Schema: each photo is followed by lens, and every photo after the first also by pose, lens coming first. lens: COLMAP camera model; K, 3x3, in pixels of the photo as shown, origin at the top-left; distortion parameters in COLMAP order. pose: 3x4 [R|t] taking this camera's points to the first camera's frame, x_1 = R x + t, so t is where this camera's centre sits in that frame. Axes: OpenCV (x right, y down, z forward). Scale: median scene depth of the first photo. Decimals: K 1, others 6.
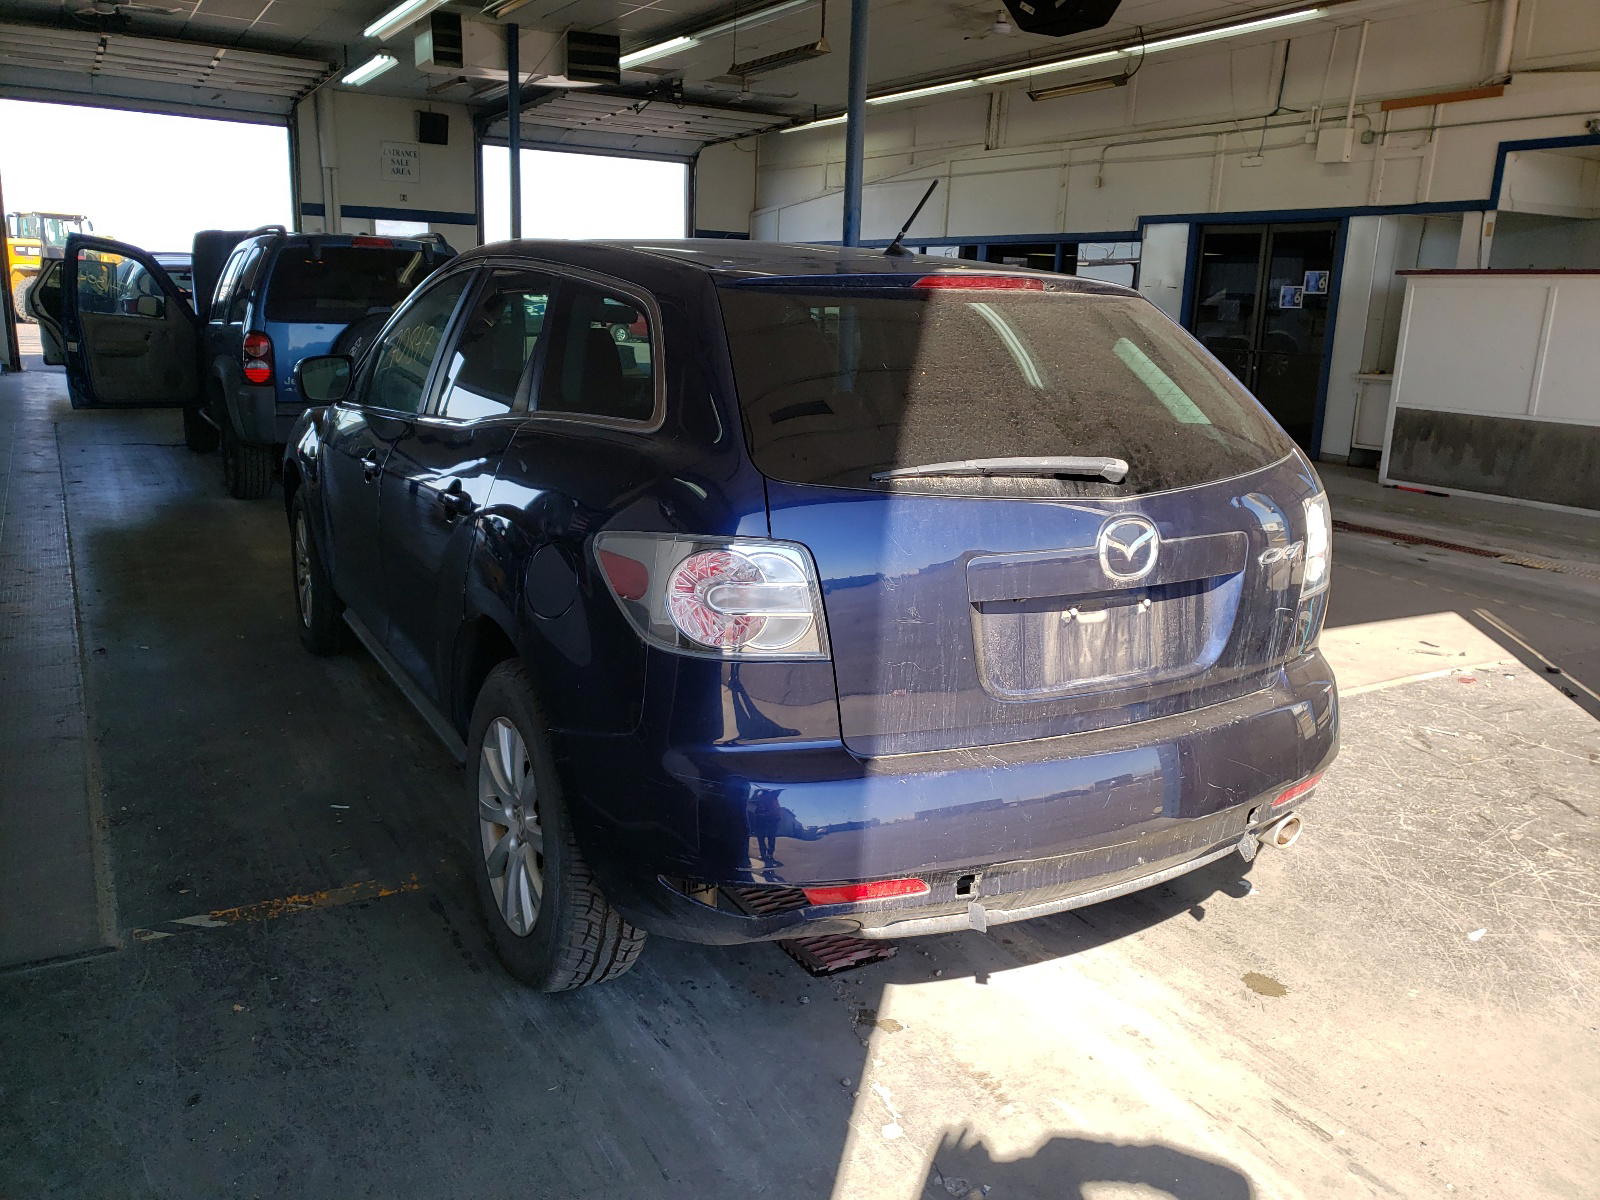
lens RADIAL K [[1231.1, 0, 800.0], [0, 1231.1, 597.8], [0, 0, 1]] dist [0.038414, -0.006553]
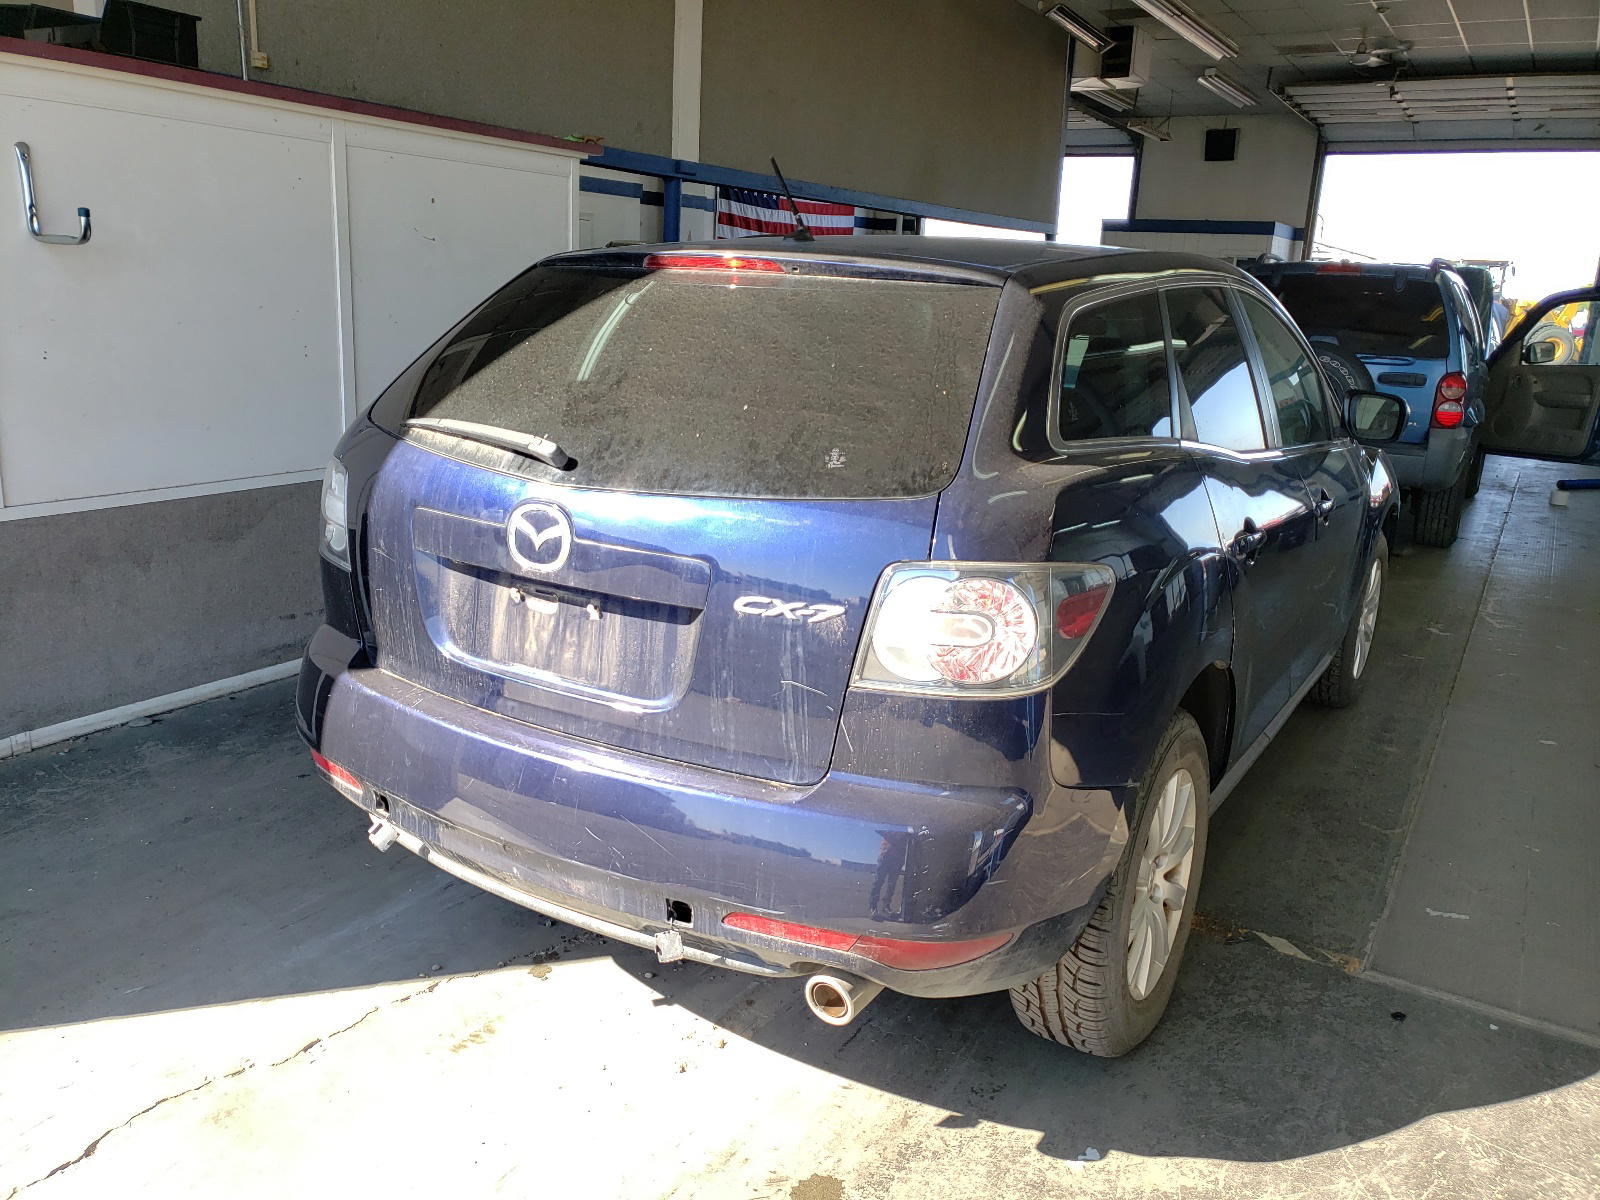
lens RADIAL K [[1231.1, 0, 800.9], [0, 1231.1, 596.8], [0, 0, 1]] dist [0.038414, -0.006553]
pose [[0.493458, 0.209584, -0.844141, 1.137867], [-0.239166, 0.965817, 0.099985, -0.133944], [0.836241, 0.152551, 0.526716, 0.666777]]
